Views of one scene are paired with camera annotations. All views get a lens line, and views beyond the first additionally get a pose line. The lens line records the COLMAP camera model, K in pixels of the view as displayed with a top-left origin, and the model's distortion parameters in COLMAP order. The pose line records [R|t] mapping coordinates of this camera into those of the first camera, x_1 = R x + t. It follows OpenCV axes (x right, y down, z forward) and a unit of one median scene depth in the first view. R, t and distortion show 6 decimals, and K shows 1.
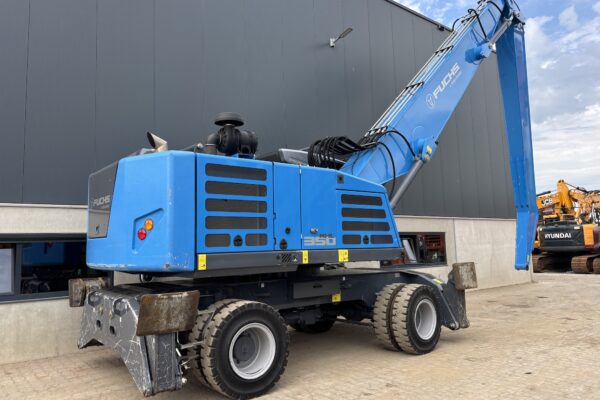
lens RADIAL K [[450.7, 0, 290.7], [0, 450.7, 198.0], [0, 0, 1]] dist [0.050428, -0.074884]
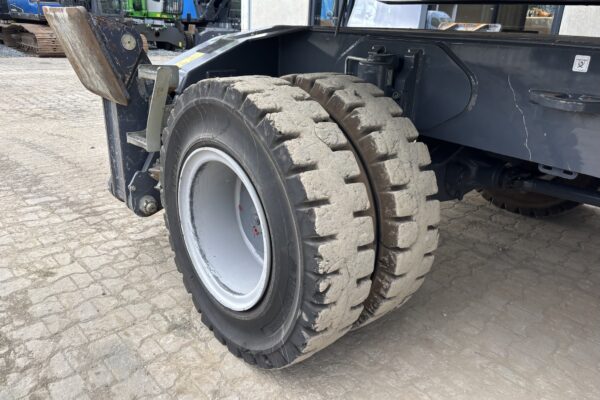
lens RADIAL K [[452.1, 0, 300.0], [0, 452.1, 200.0], [0, 0, 1]] dist [0.045516, -0.069047]
pose [[0.065890, 0.388072, -0.919271, 0.174222], [0.061365, 0.917953, 0.391915, 0.162464], [0.995938, -0.082235, 0.036670, 0.874809]]
